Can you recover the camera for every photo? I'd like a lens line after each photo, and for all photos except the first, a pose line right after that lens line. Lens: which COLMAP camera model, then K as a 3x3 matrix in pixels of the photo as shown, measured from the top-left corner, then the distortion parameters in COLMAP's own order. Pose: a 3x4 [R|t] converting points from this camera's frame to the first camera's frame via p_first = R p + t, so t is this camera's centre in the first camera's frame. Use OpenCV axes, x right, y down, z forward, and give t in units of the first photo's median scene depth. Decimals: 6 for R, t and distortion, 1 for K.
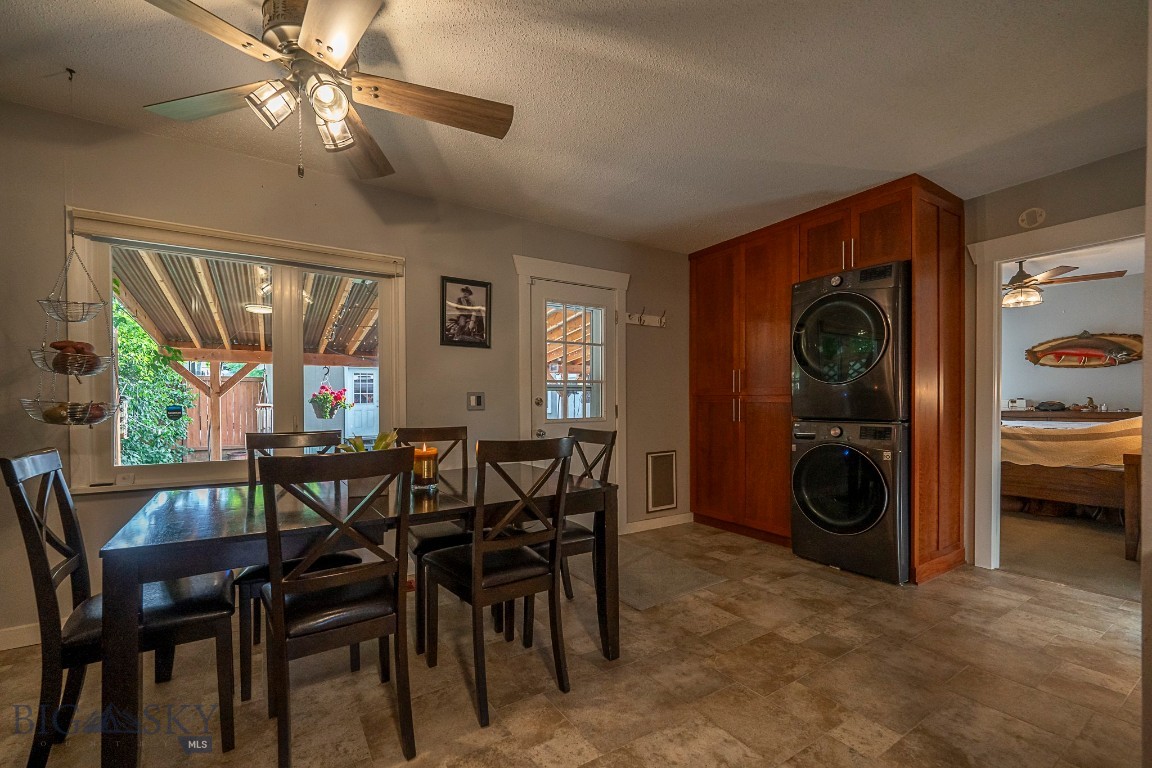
lens RADIAL K [[480.3, 0, 564.8], [0, 480.3, 404.6], [0, 0, 1]] dist [0.000384, -0.001046]
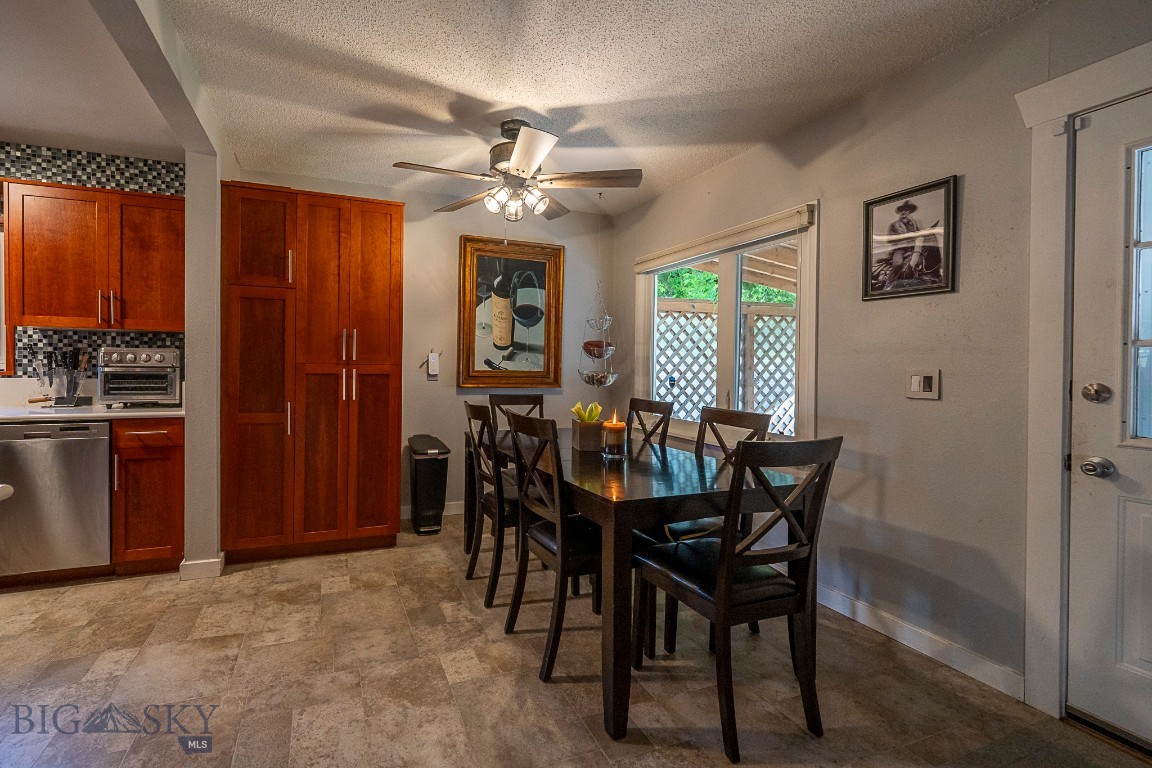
lens RADIAL K [[480.3, 0, 476.5], [0, 480.3, 372.6], [0, 0, 1]] dist [0.000384, -0.001046]
pose [[-0.239660, 0.015865, -0.970727, 0.551733], [-0.019594, 0.999584, 0.021174, -0.024266], [0.970659, 0.024095, -0.239249, 0.617821]]
